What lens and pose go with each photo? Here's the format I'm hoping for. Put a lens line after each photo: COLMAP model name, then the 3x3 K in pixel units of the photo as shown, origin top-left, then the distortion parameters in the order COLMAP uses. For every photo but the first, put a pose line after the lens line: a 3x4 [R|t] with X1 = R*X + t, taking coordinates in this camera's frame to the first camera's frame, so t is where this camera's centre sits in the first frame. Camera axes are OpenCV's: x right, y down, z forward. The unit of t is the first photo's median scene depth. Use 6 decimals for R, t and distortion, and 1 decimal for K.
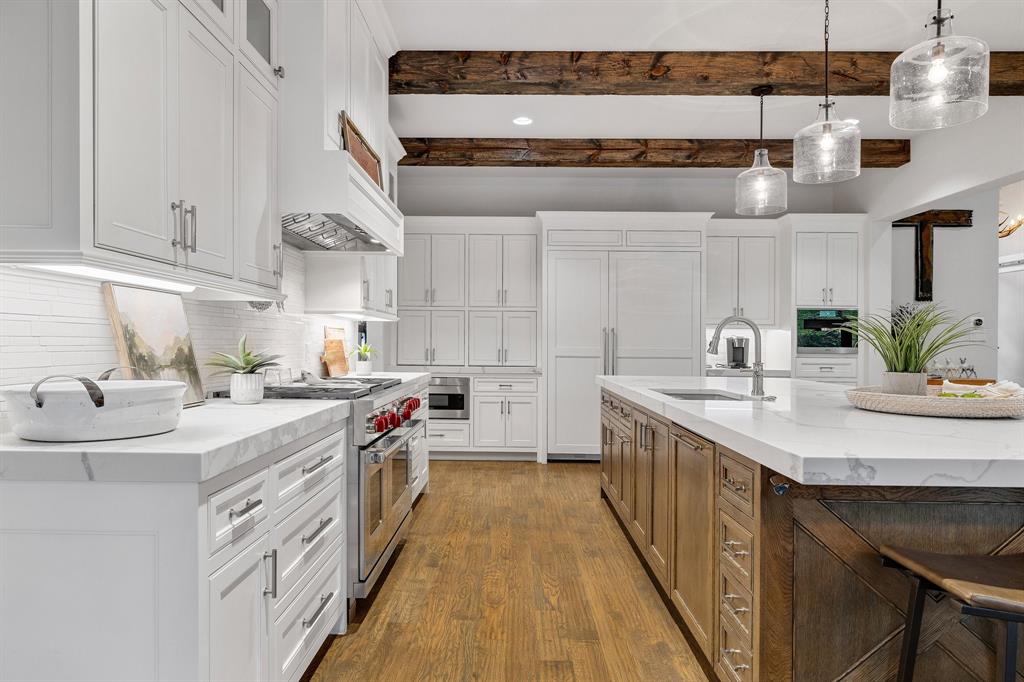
lens RADIAL K [[644.2, 0, 508.9], [0, 644.2, 344.8], [0, 0, 1]] dist [-0.002483, 0.000617]
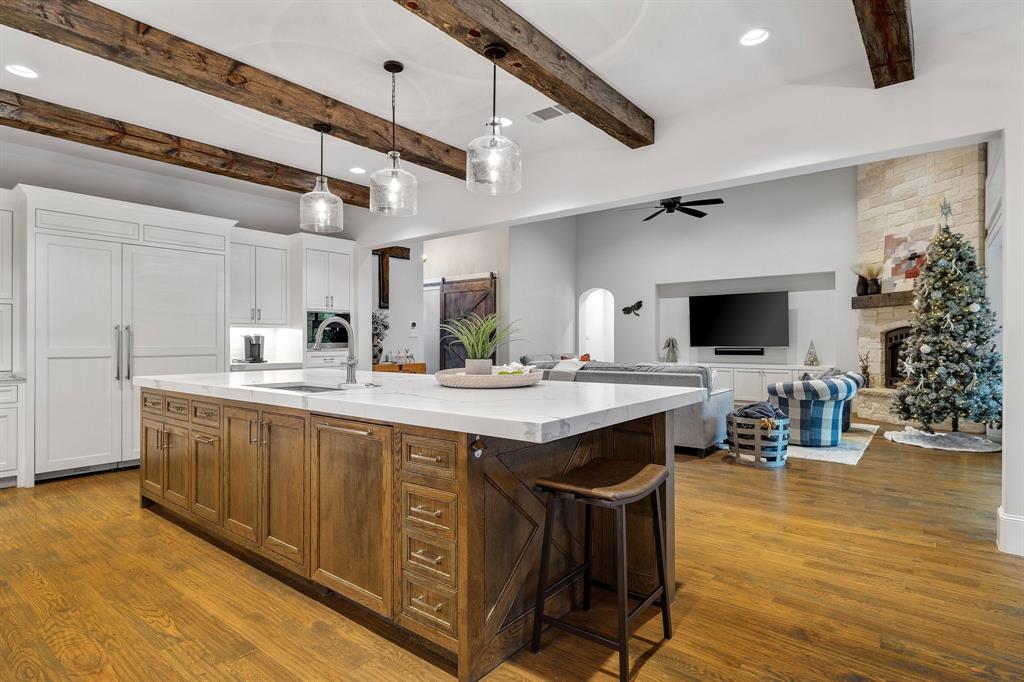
lens RADIAL K [[528.9, 0, 514.0], [0, 528.9, 332.3], [0, 0, 1]] dist [-0.000597, 0.000924]
pose [[0.610828, 0.001921, 0.791761, -0.143192], [0.011251, 0.999875, -0.011106, -0.001830], [-0.791683, 0.015692, 0.610730, 0.112111]]
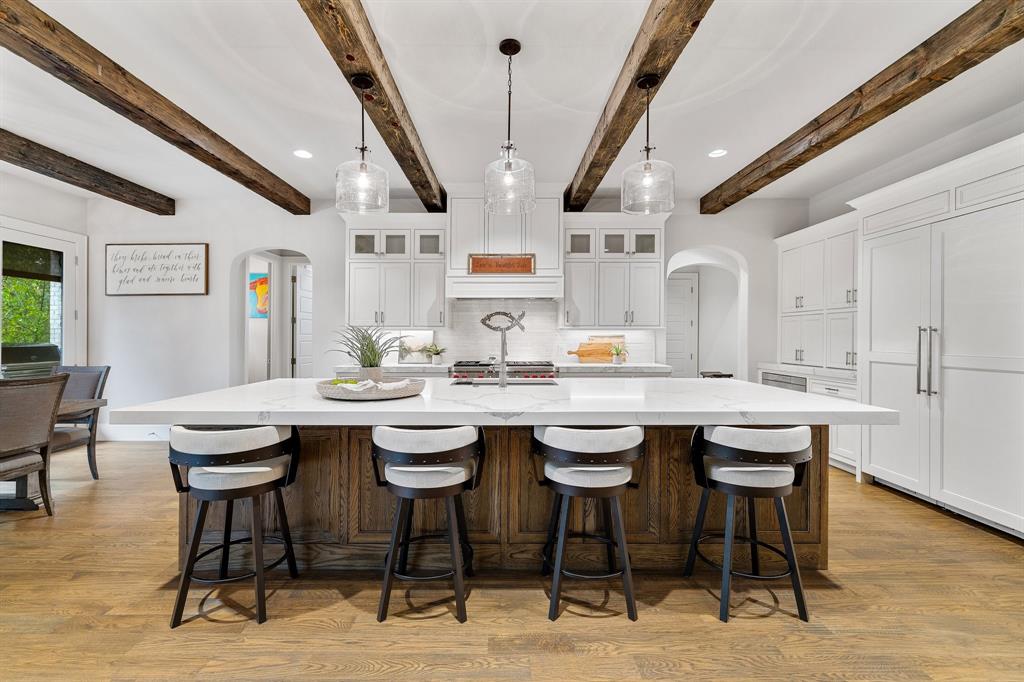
lens RADIAL K [[437.0, 0, 506.9], [0, 437.0, 335.6], [0, 0, 1]] dist [0.002235, -0.000116]
pose [[0.016507, -0.010032, -0.999813, 0.892821], [-0.005420, 0.999934, -0.010123, -0.010794], [0.999849, 0.005586, 0.016451, 0.682281]]
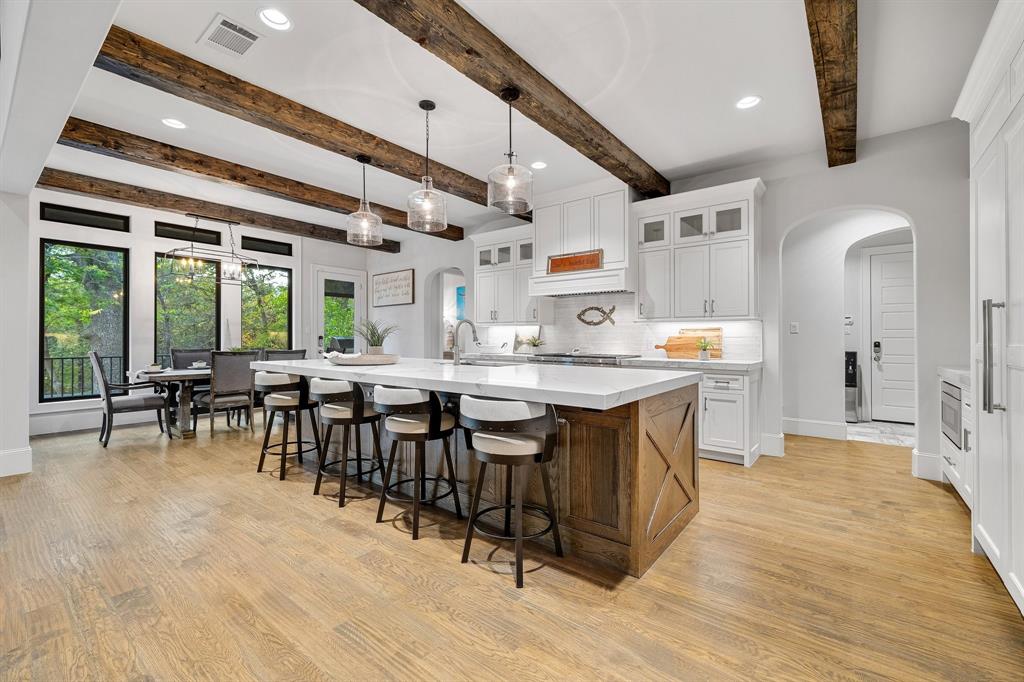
lens RADIAL K [[432.8, 0, 508.7], [0, 432.8, 336.7], [0, 0, 1]] dist [0.001540, 0.000207]
pose [[-0.611460, -0.012990, -0.791168, 0.826877], [-0.013162, 0.999894, -0.006245, 0.008647], [0.791166, 0.006594, -0.611566, 1.249636]]
